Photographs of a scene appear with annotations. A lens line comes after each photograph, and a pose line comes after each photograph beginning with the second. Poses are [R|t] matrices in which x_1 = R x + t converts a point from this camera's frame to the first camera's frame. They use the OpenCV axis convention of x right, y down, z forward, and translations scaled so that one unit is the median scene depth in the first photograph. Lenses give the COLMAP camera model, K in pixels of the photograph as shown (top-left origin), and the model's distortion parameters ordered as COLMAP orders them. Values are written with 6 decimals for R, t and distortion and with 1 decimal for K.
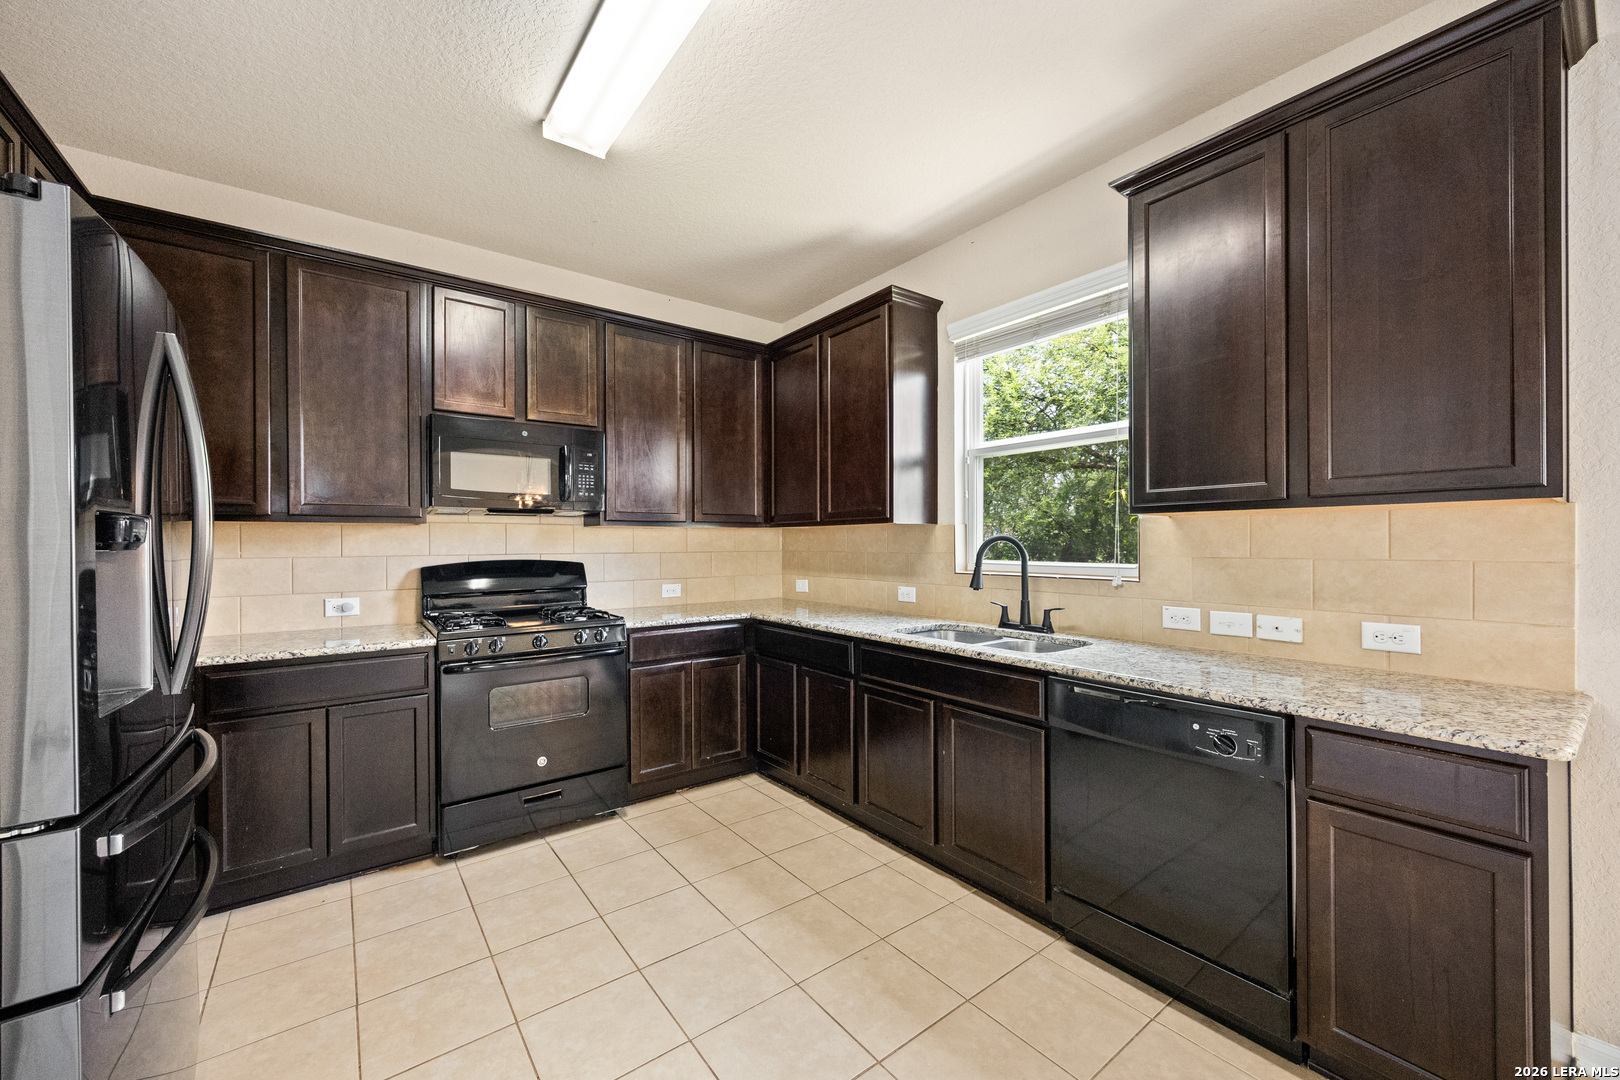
lens RADIAL K [[621.9, 0, 806.3], [0, 621.9, 544.0], [0, 0, 1]] dist [-0.000570, -0.000190]
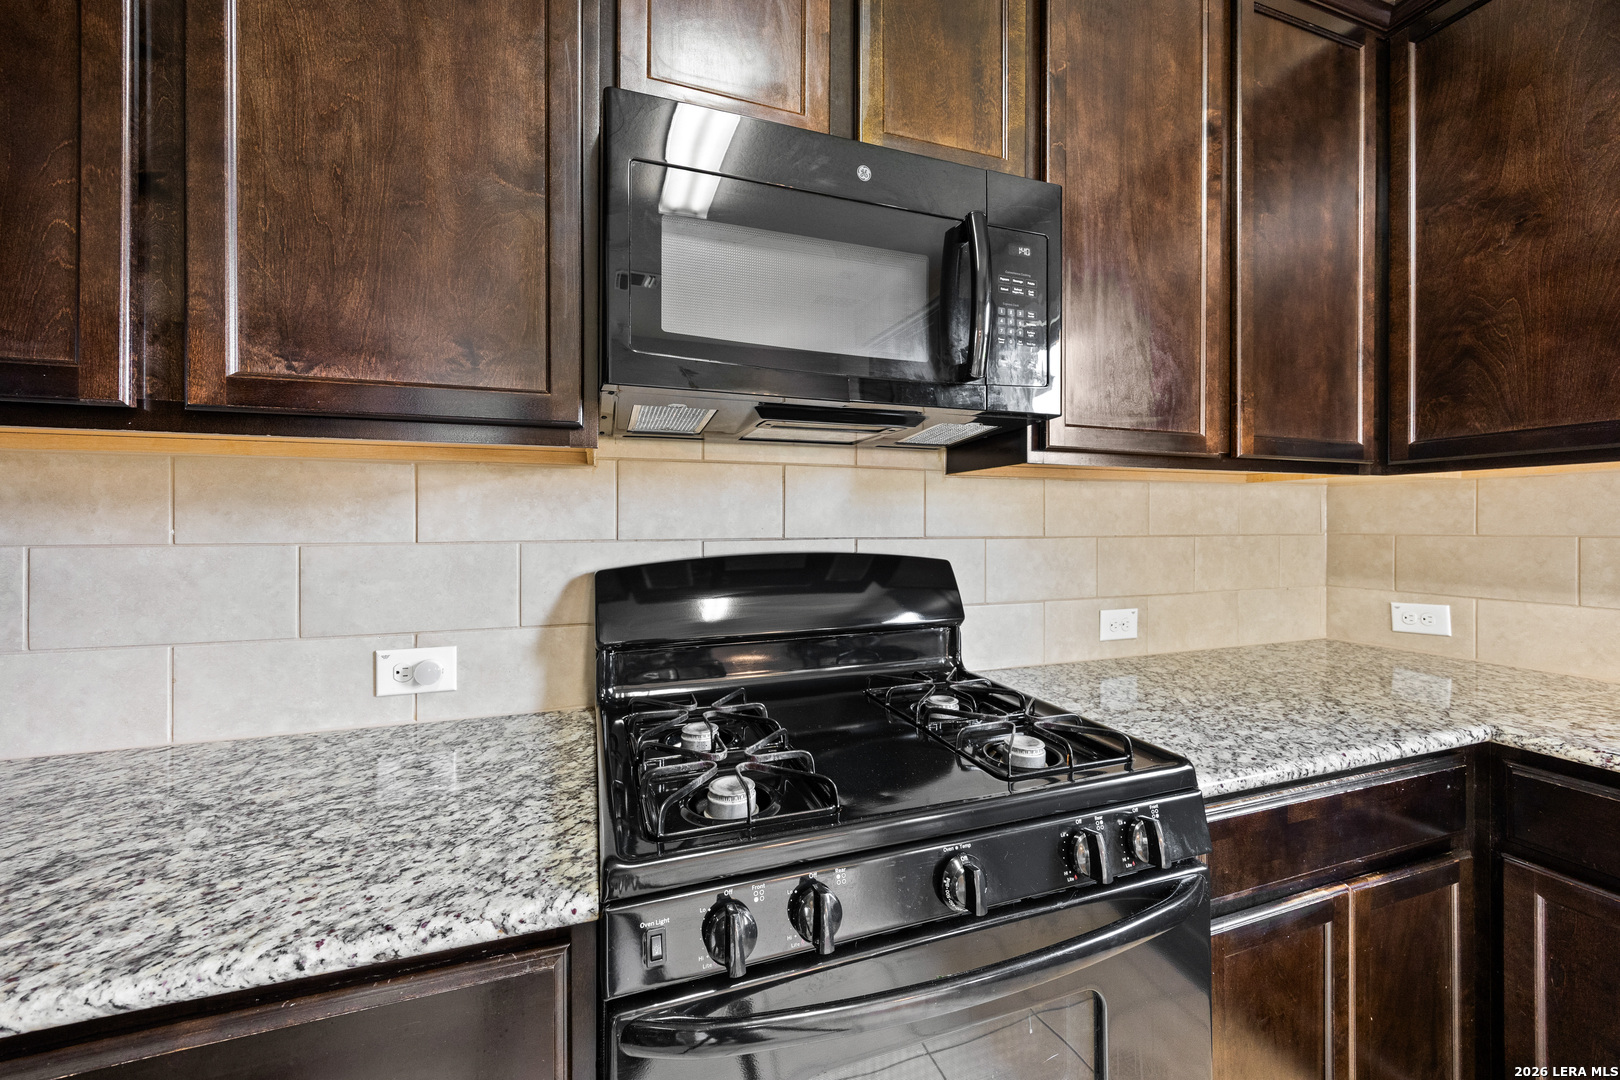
lens RADIAL K [[621.9, 0, 811.1], [0, 621.9, 524.2], [0, 0, 1]] dist [-0.000570, -0.000190]
pose [[0.954106, 0.003268, -0.299450, -0.393322], [-0.003962, 0.999991, -0.001711, 0.008614], [0.299441, 0.002819, 0.954111, 0.701953]]
